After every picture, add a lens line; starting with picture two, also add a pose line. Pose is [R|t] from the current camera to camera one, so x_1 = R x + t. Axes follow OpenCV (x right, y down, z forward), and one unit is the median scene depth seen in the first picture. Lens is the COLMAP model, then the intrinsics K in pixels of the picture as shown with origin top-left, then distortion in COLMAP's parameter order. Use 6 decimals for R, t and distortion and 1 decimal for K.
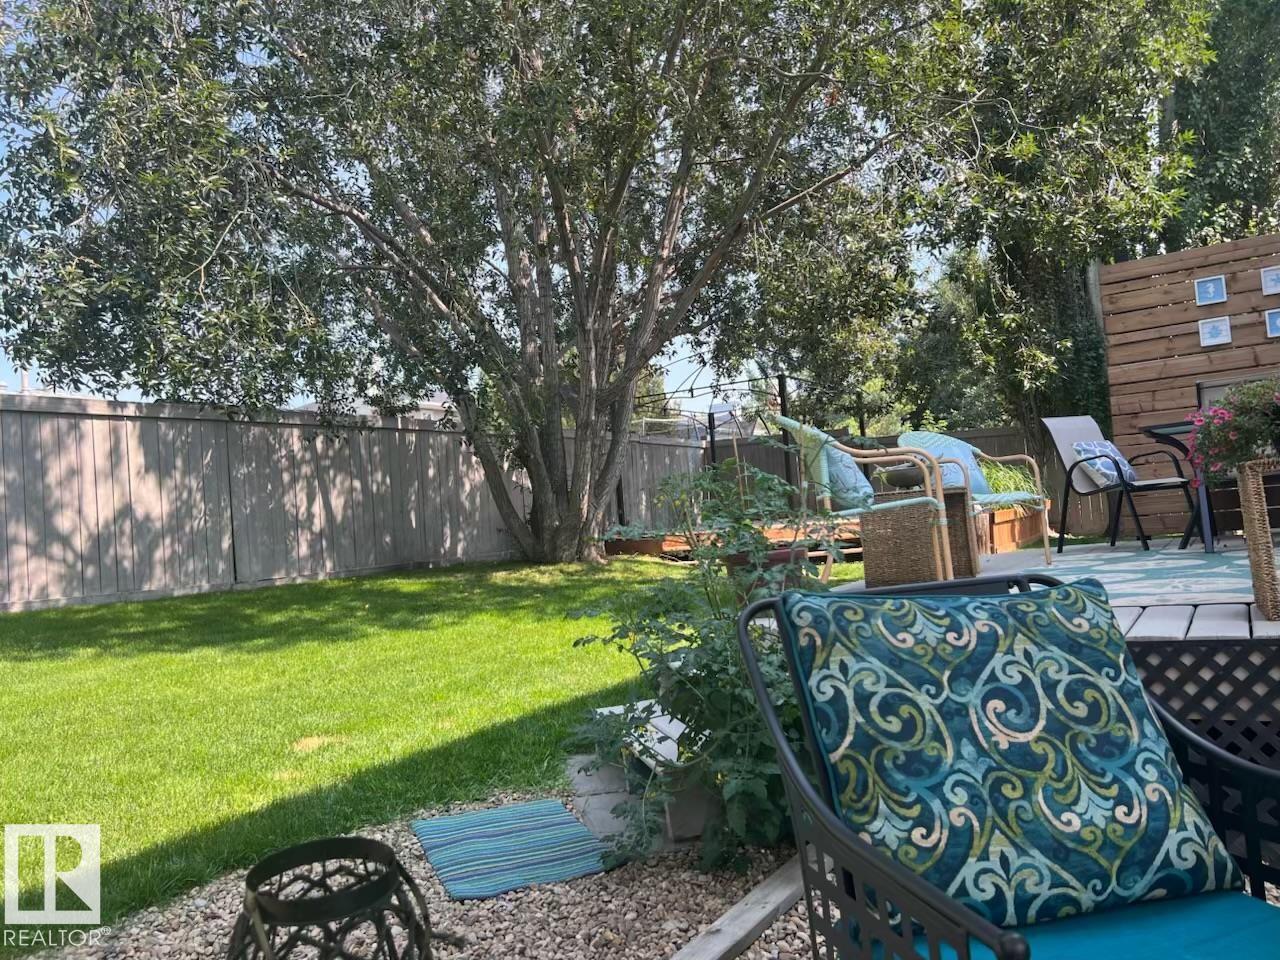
lens RADIAL K [[972.1, 0, 641.7], [0, 972.1, 475.1], [0, 0, 1]] dist [0.054369, -0.073580]
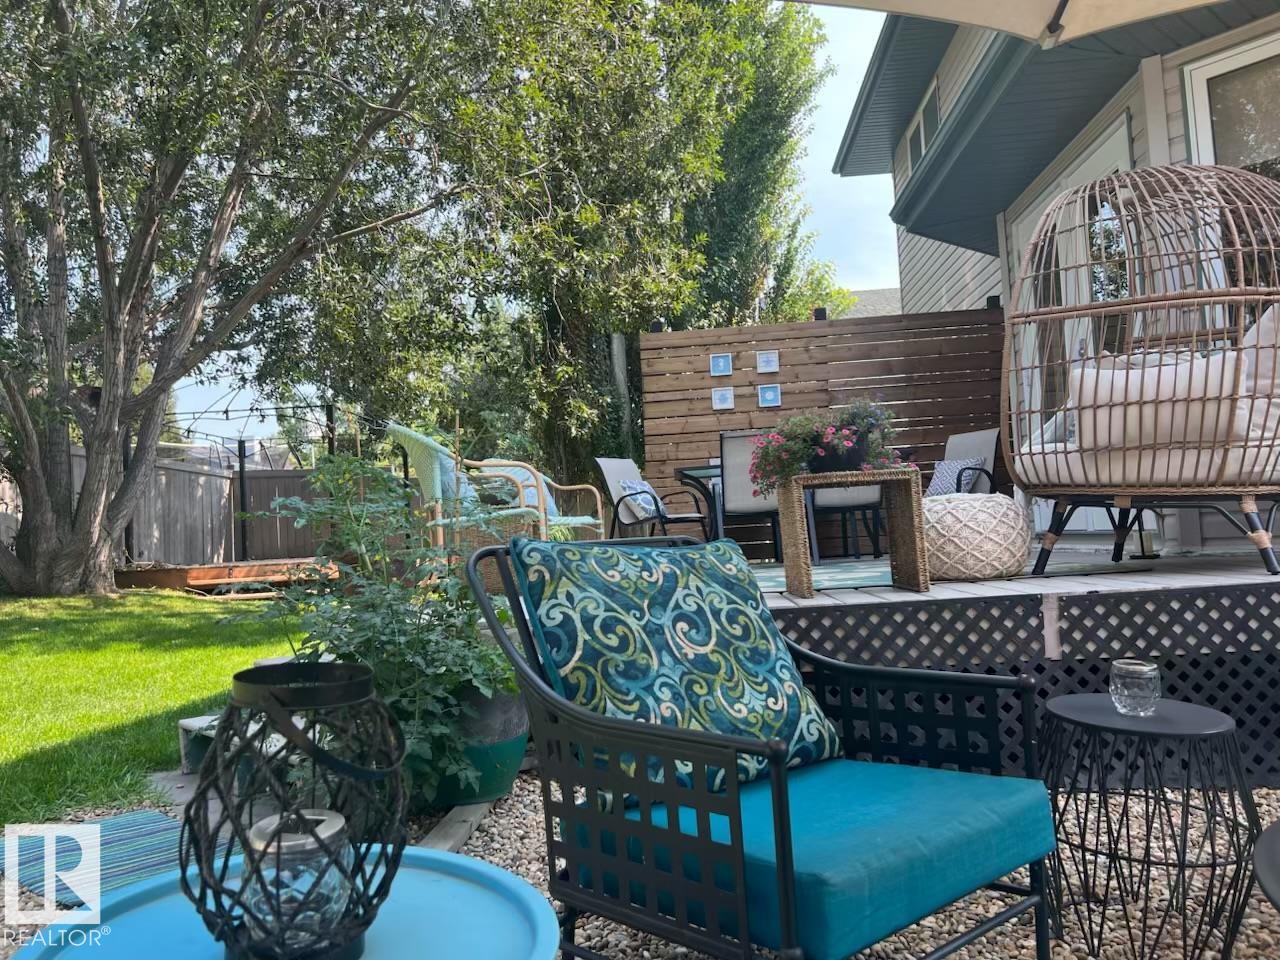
lens RADIAL K [[972.1, 0, 648.4], [0, 972.1, 472.7], [0, 0, 1]] dist [0.054369, -0.073580]
pose [[0.880195, 0.064174, 0.470254, -0.153375], [-0.038198, 0.997181, -0.064585, 0.070558], [-0.473073, 0.038885, 0.880165, -0.039423]]
